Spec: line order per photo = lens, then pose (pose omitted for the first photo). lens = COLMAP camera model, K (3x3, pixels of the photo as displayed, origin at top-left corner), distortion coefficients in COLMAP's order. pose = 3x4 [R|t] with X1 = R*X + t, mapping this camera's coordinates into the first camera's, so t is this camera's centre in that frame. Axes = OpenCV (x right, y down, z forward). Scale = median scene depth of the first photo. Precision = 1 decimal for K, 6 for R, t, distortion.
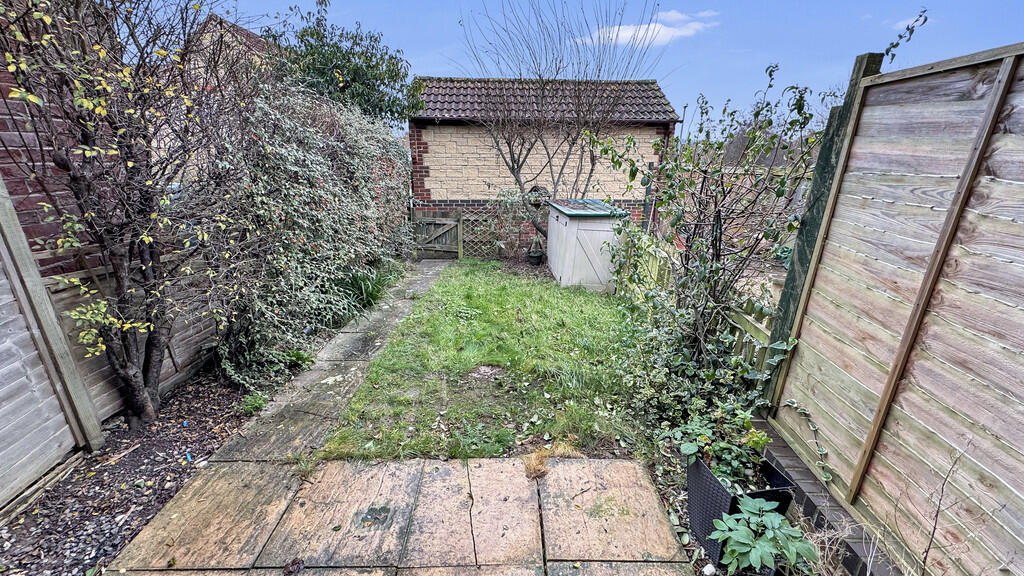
lens RADIAL K [[411.1, 0, 509.0], [0, 411.1, 288.7], [0, 0, 1]] dist [-0.002495, 0.000342]
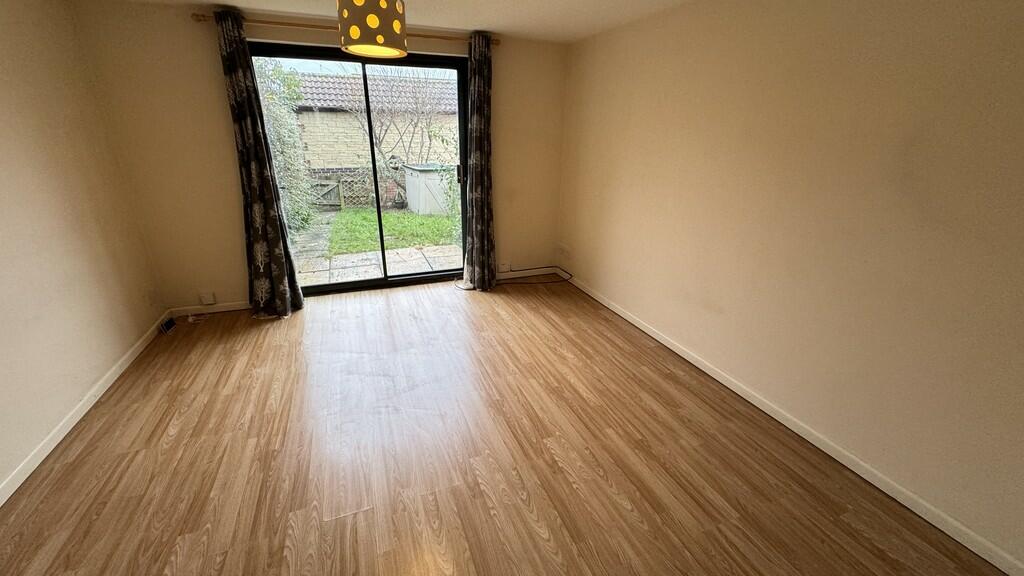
lens RADIAL K [[411.1, 0, 510.0], [0, 411.1, 291.4], [0, 0, 1]] dist [-0.002495, 0.000342]
pose [[0.934746, -0.123910, 0.333011, -0.092659], [0.108379, 0.991989, 0.064894, 0.178440], [-0.338384, -0.024569, 0.940687, -0.524419]]
